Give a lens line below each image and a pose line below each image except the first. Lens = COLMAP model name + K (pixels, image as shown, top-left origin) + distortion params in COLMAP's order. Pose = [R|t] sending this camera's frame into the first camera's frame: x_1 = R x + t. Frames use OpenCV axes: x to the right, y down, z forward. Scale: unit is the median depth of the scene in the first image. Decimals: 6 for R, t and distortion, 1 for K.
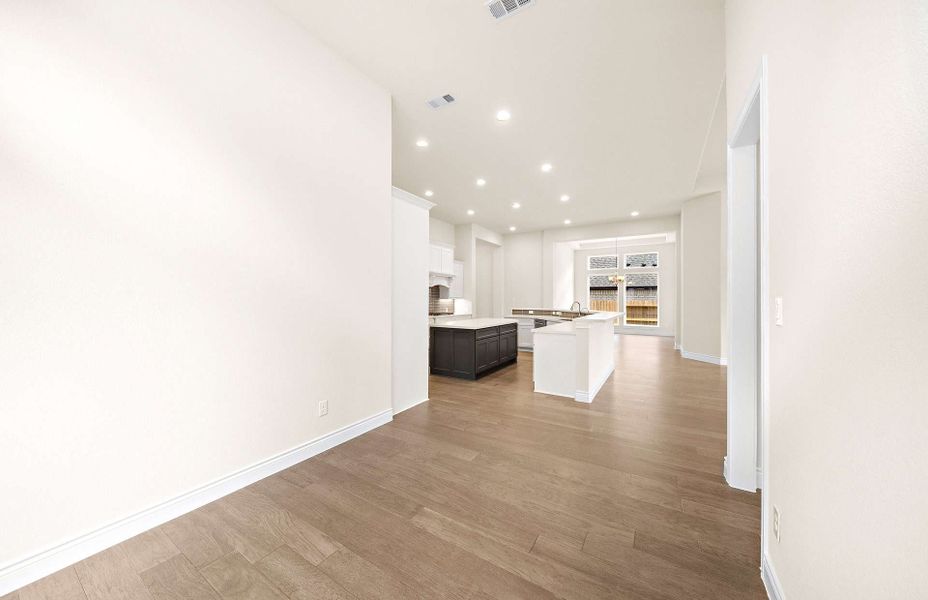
lens RADIAL K [[317.0, 0, 464.5], [0, 317.0, 303.4], [0, 0, 1]] dist [-0.000238, -0.000033]
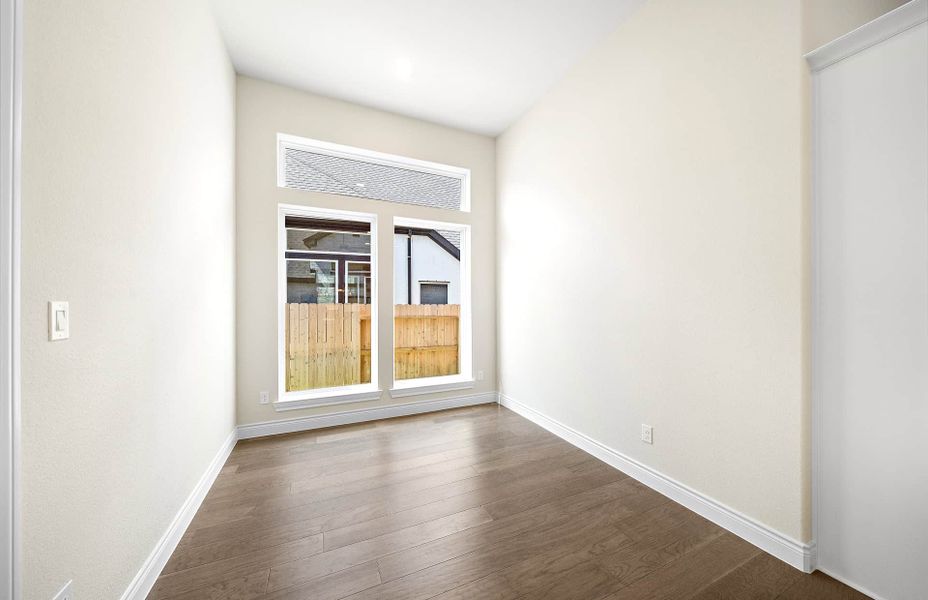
lens RADIAL K [[317.0, 0, 464.5], [0, 317.0, 303.4], [0, 0, 1]] dist [-0.000238, -0.000033]
pose [[-0.548910, 0.006073, -0.835859, 0.578469], [-0.006459, 0.999913, 0.011507, -0.026235], [0.835856, 0.011715, -0.548823, 1.154406]]
